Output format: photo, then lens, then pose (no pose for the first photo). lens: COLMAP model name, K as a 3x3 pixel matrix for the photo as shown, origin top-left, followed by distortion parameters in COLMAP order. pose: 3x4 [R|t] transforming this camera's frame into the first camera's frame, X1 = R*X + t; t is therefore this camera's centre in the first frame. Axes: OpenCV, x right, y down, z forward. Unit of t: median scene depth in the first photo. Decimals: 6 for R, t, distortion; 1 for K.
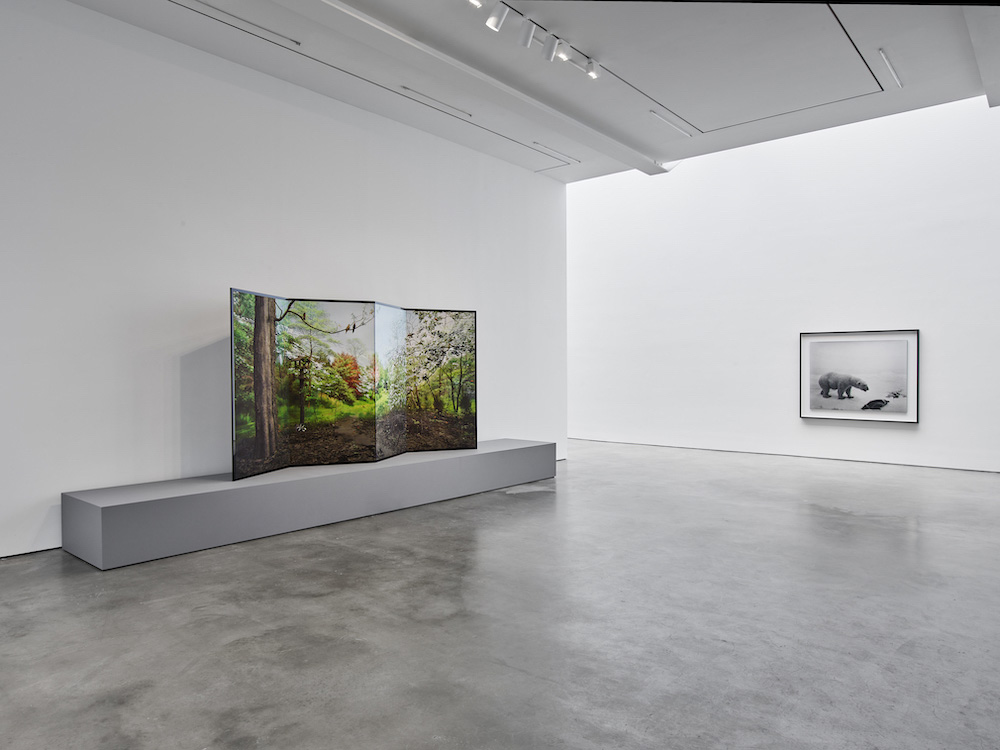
lens RADIAL K [[669.6, 0, 503.2], [0, 669.6, 345.9], [0, 0, 1]] dist [-0.034546, 0.006479]
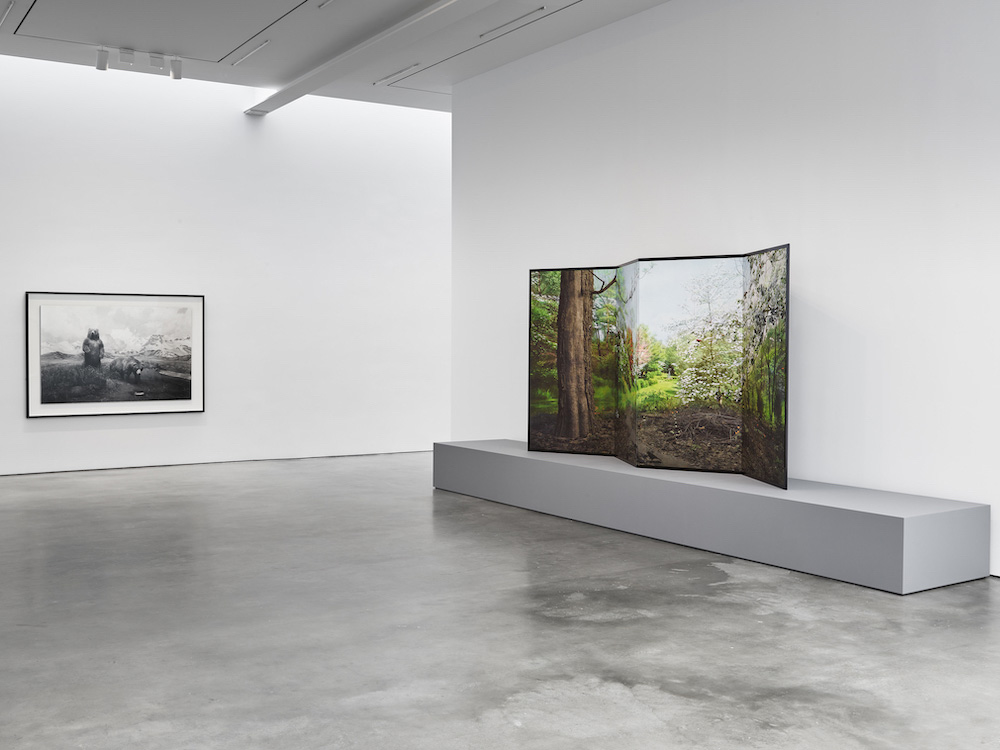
lens RADIAL K [[1069.6, 0, 500.0], [0, 1069.6, 375.0], [0, 0, 1]] dist [-0.098386, 0.007536]
pose [[-0.286060, 0.029188, -0.957767, 1.144601], [0.031515, 0.999282, 0.021040, 0.040433], [0.957693, -0.024165, -0.286774, 1.330608]]
